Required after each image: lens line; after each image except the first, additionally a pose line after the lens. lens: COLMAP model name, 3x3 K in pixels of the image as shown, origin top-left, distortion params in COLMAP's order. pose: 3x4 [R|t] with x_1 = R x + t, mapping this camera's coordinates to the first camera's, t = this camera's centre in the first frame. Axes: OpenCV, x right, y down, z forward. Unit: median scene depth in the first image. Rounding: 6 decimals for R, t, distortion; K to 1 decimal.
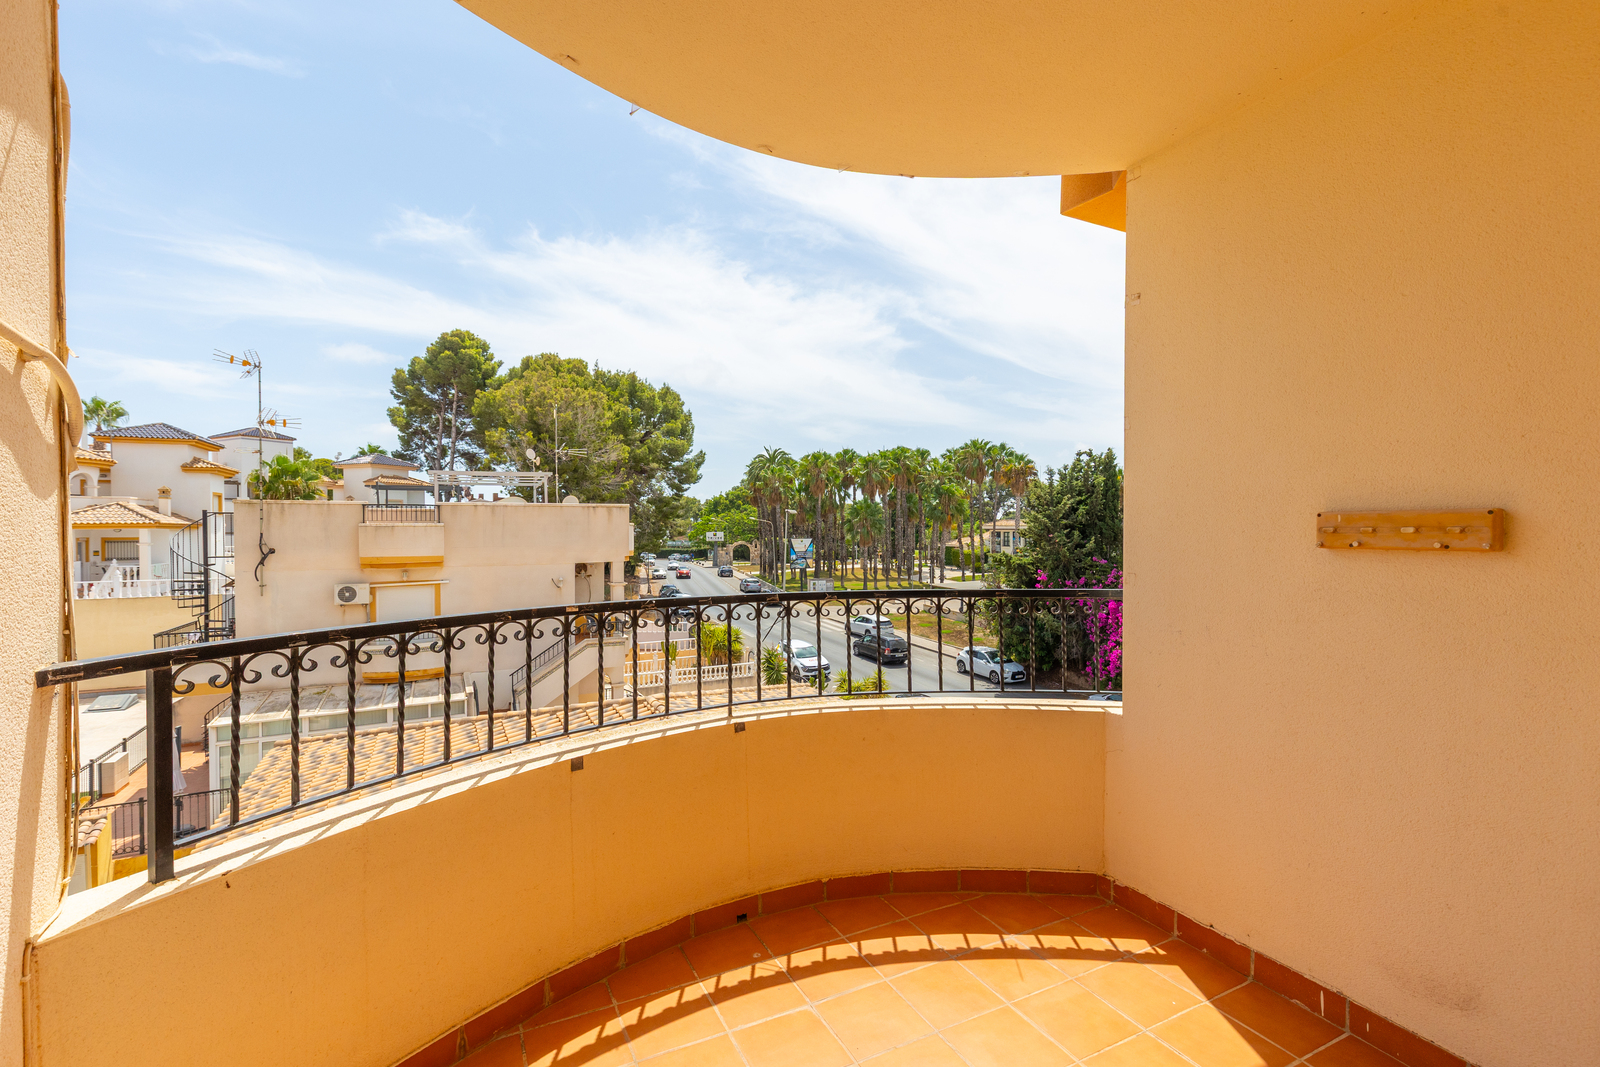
lens RADIAL K [[716.3, 0, 794.9], [0, 716.3, 532.8], [0, 0, 1]] dist [0.003036, 0.000288]
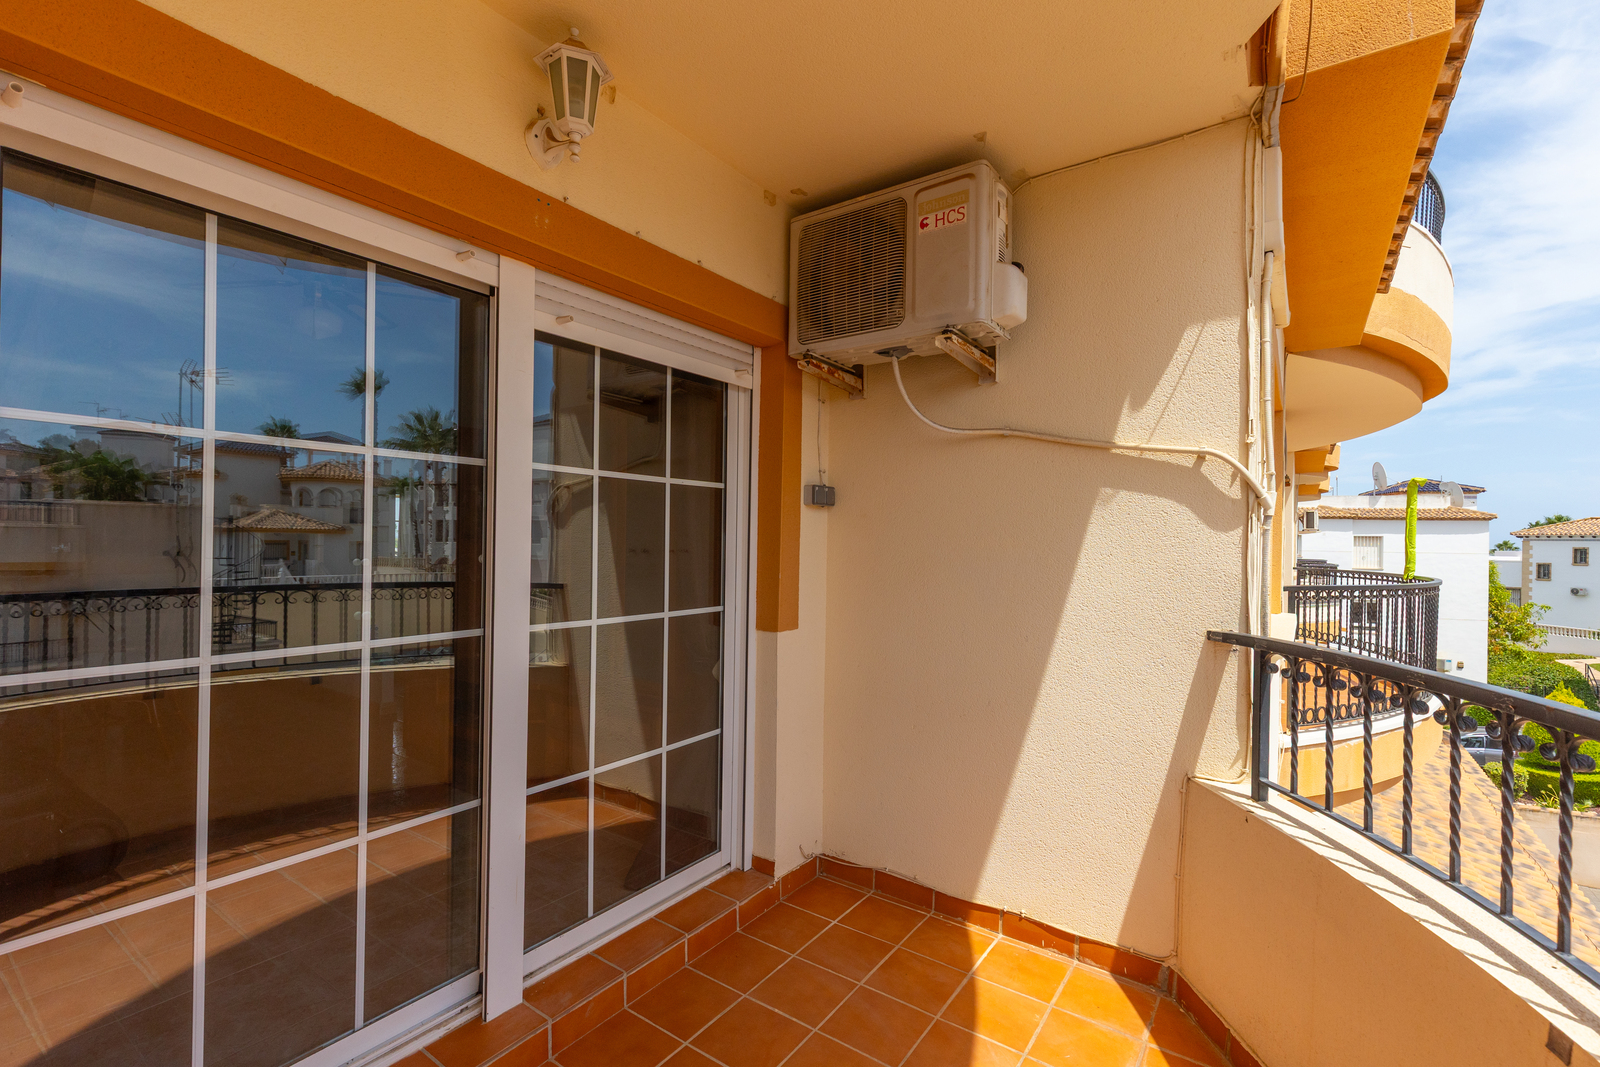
lens RADIAL K [[721.8, 0, 805.2], [0, 721.8, 548.0], [0, 0, 1]] dist [0.002608, -0.000171]
pose [[-0.875241, -0.007881, -0.483622, 0.499754], [-0.016964, 0.999752, 0.014409, -0.013913], [0.483389, 0.020815, -0.875158, 1.542499]]
